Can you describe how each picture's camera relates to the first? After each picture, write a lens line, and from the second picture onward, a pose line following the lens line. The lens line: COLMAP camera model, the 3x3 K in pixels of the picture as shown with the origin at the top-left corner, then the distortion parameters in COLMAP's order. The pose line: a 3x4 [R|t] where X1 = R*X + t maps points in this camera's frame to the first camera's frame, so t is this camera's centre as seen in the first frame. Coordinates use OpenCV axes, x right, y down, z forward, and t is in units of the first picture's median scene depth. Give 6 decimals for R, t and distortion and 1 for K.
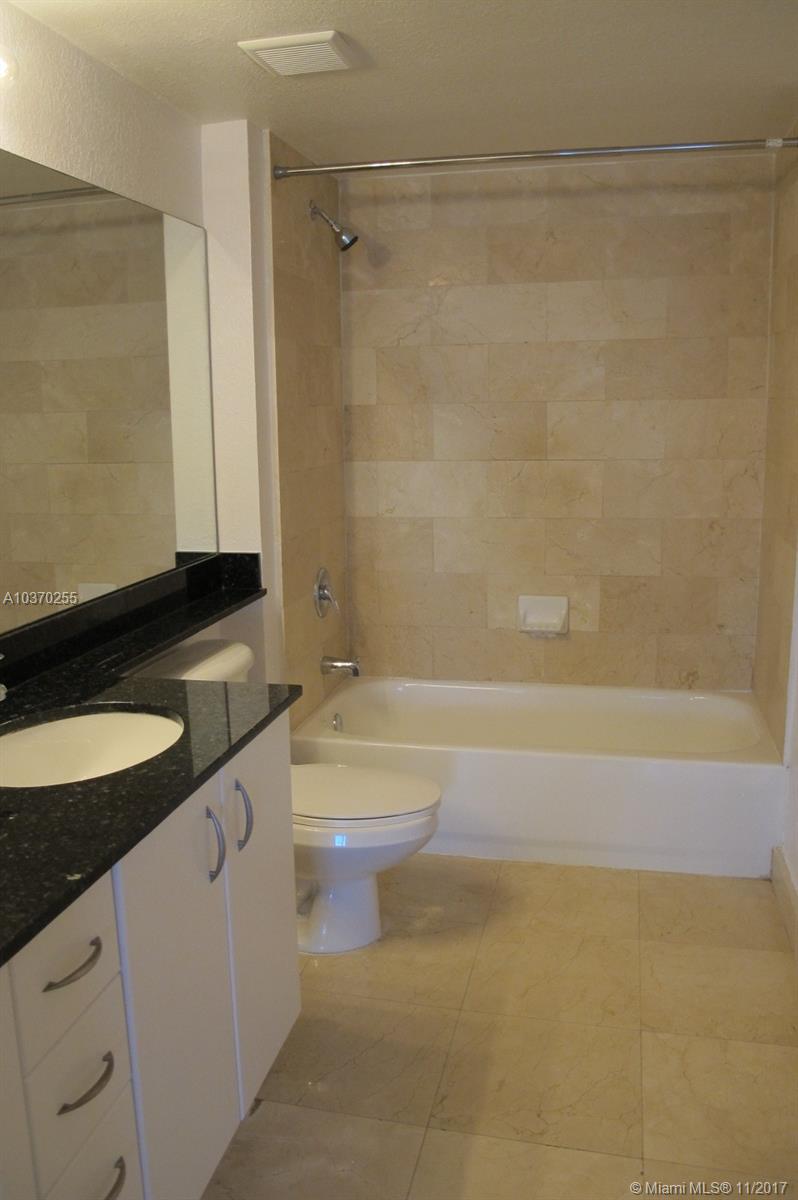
lens RADIAL K [[1008.1, 0, 370.5], [0, 1008.1, 603.4], [0, 0, 1]] dist [-0.149252, 0.122317]
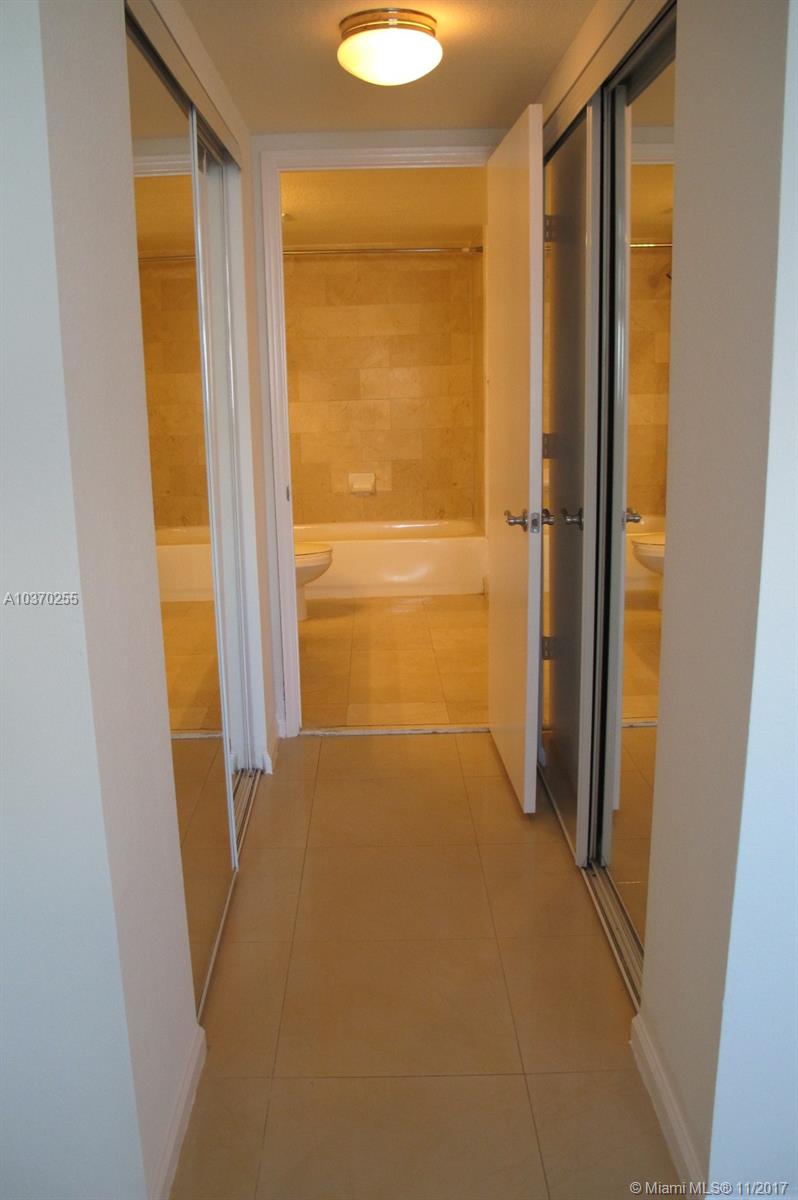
lens RADIAL K [[1008.1, 0, 370.5], [0, 1008.1, 603.4], [0, 0, 1]] dist [-0.149252, 0.122317]
pose [[0.970387, -0.060443, 0.233871, -0.271626], [0.054044, 0.997970, 0.033682, 0.178344], [-0.235432, -0.020045, 0.971684, -0.850220]]
